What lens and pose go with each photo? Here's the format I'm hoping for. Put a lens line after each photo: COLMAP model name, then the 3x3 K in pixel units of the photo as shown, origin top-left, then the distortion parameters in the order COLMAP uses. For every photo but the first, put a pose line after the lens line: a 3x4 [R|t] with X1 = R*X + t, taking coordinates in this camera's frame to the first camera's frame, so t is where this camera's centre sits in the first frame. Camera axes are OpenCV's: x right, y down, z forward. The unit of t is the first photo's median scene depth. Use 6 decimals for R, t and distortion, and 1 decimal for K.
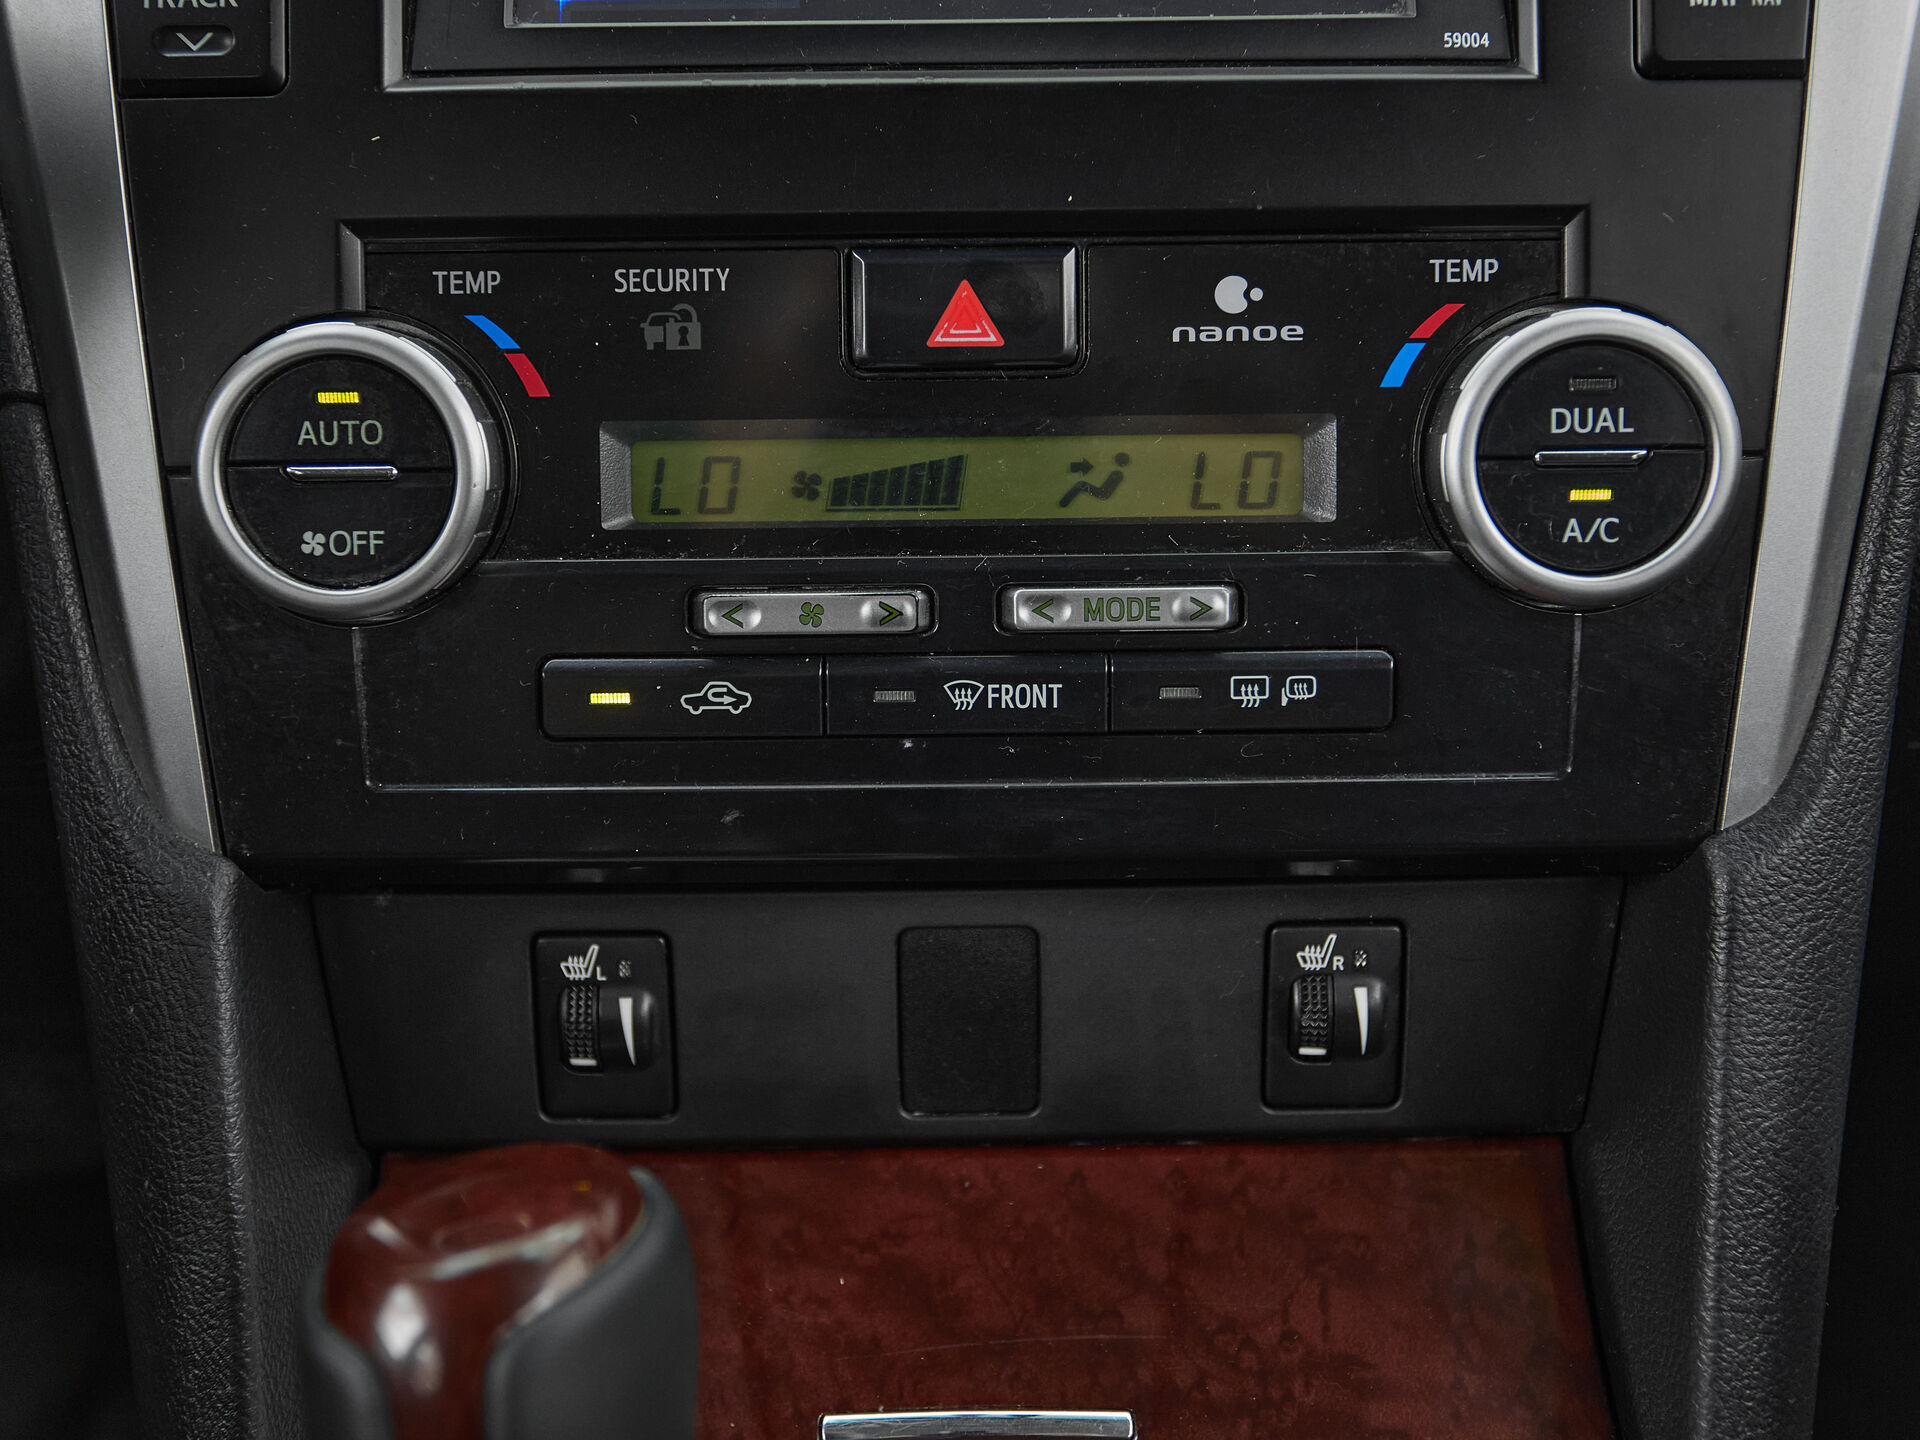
lens RADIAL K [[2177.8, 0, 914.5], [0, 2177.8, 625.4], [0, 0, 1]] dist [-0.009335, 0.016999]
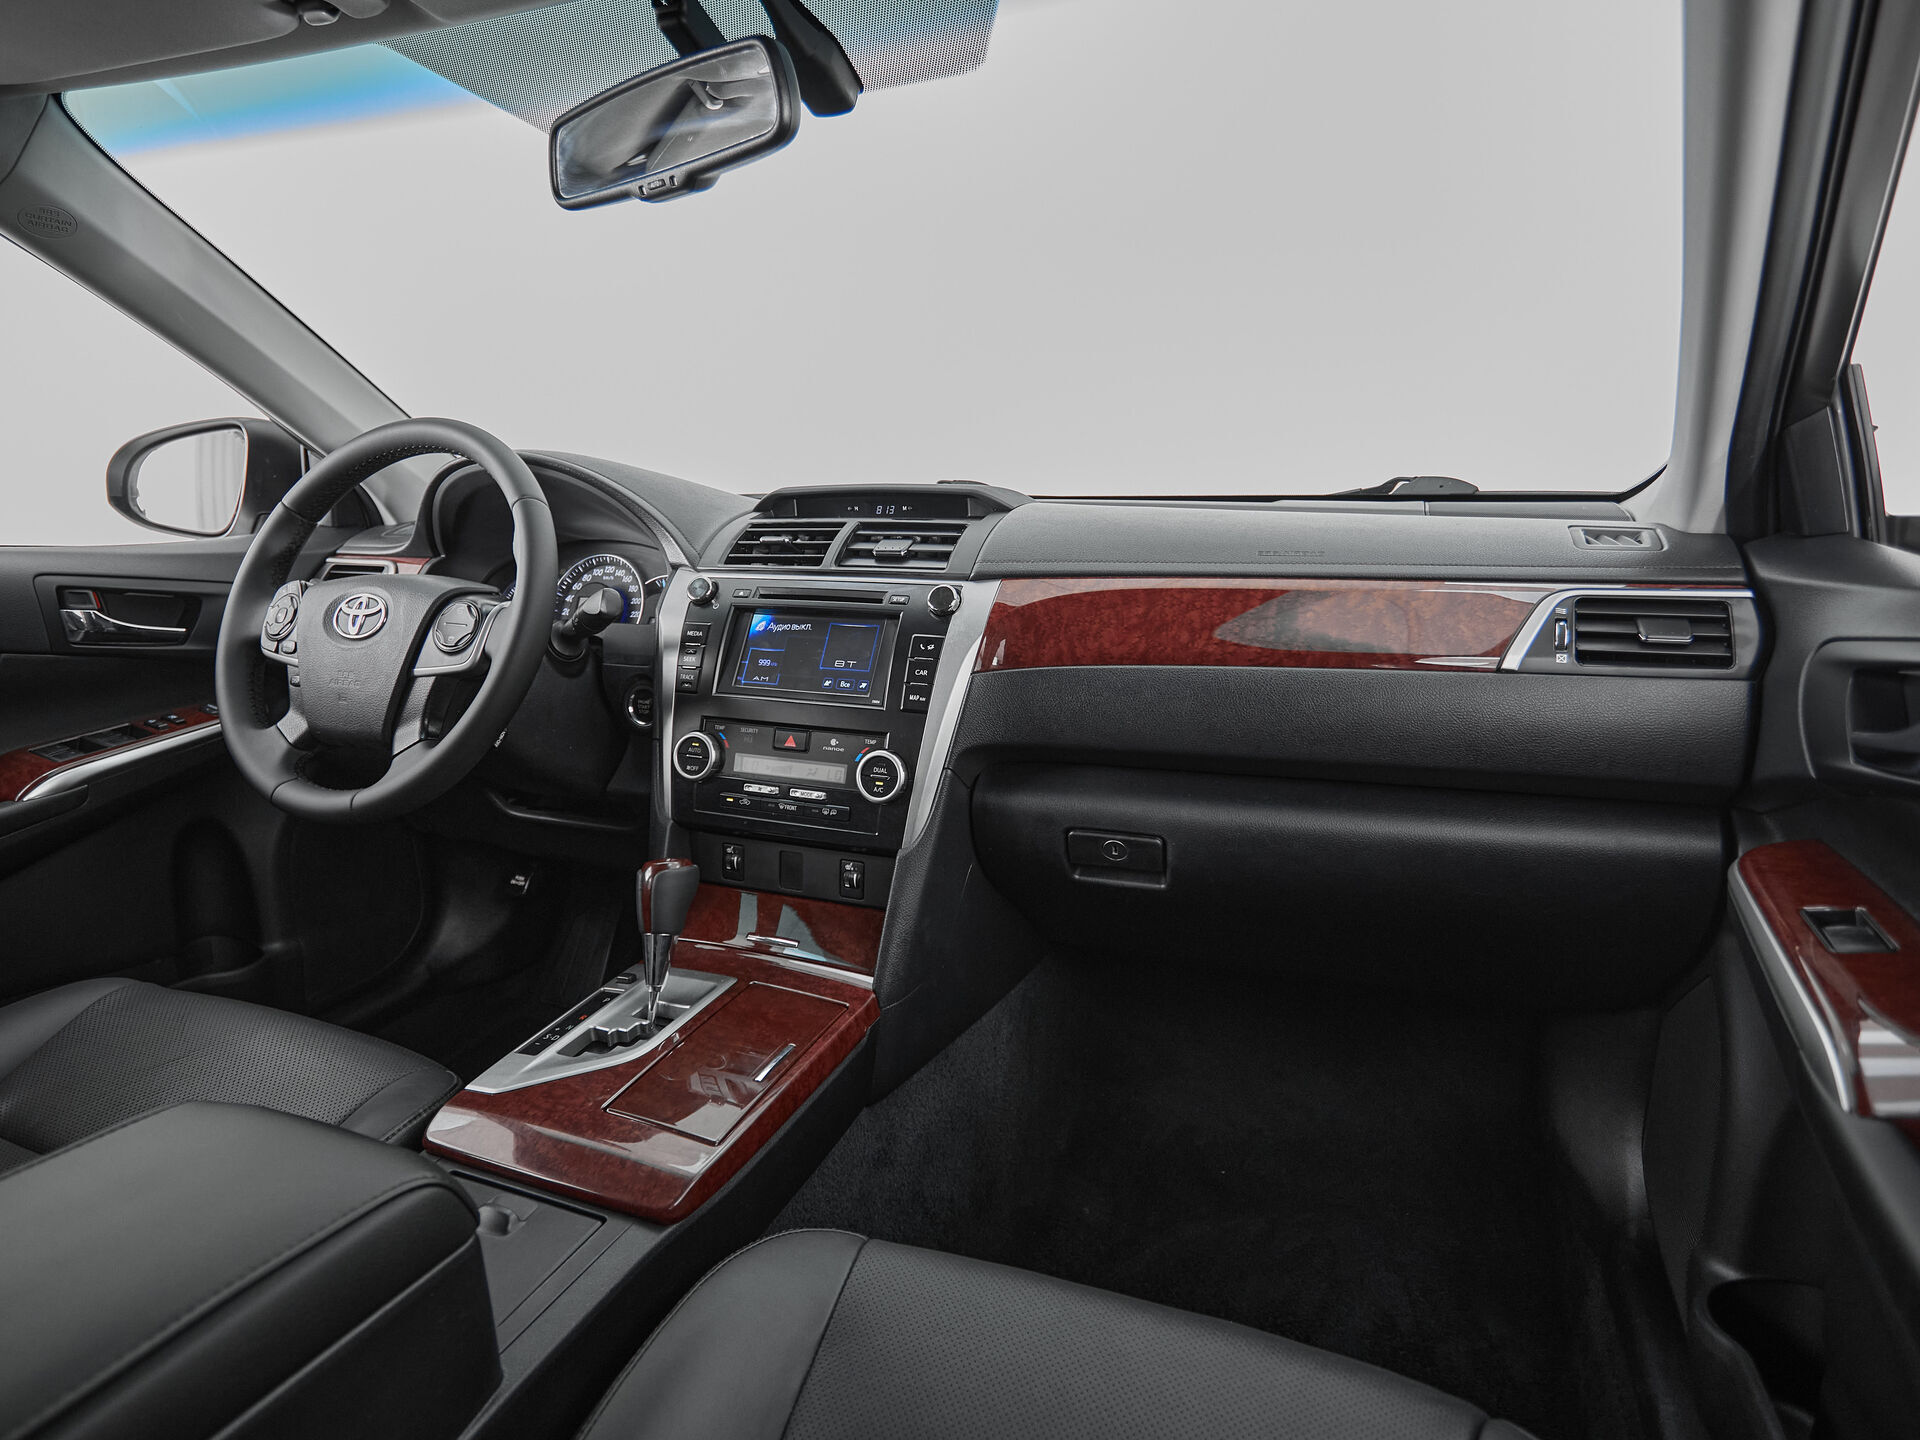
lens RADIAL K [[1073.5, 0, 919.5], [0, 1073.5, 722.6], [0, 0, 1]] dist [0.000313, -0.000189]
pose [[0.921703, 0.092144, -0.376793, 1.406819], [-0.139694, 0.985048, -0.100826, 0.049778], [0.361869, 0.145568, 0.920794, -1.512309]]
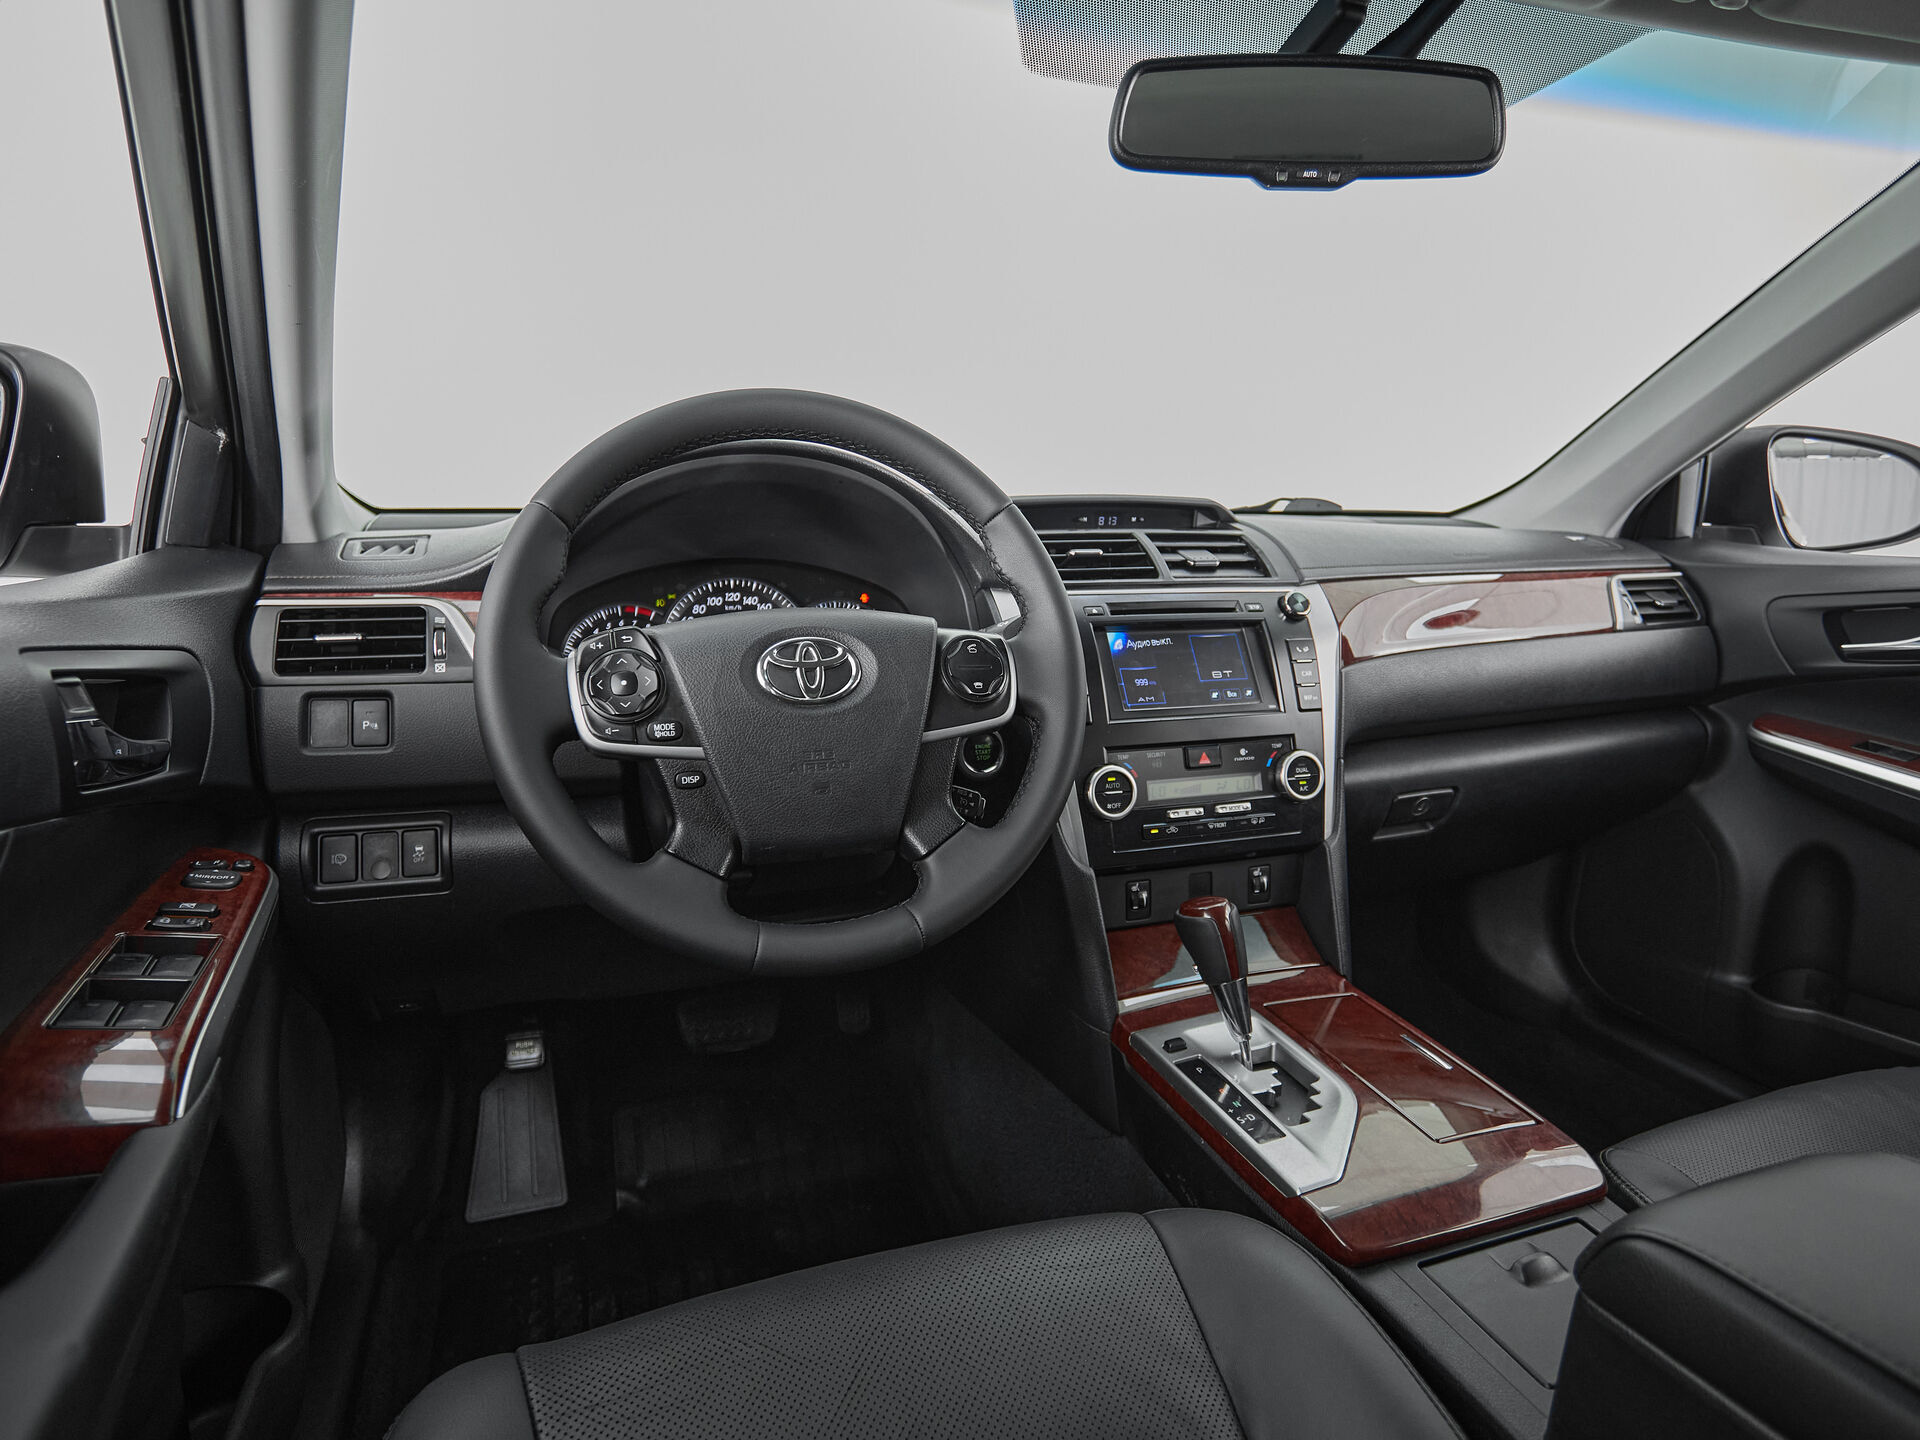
lens RADIAL K [[1076.5, 0, 958.6], [0, 1076.5, 729.1], [0, 0, 1]] dist [-0.004552, -0.001124]
pose [[0.938774, -0.046066, 0.341440, -1.512022], [0.095102, 0.987166, -0.128291, 0.080137], [-0.331148, 0.152908, 0.931107, -1.386367]]
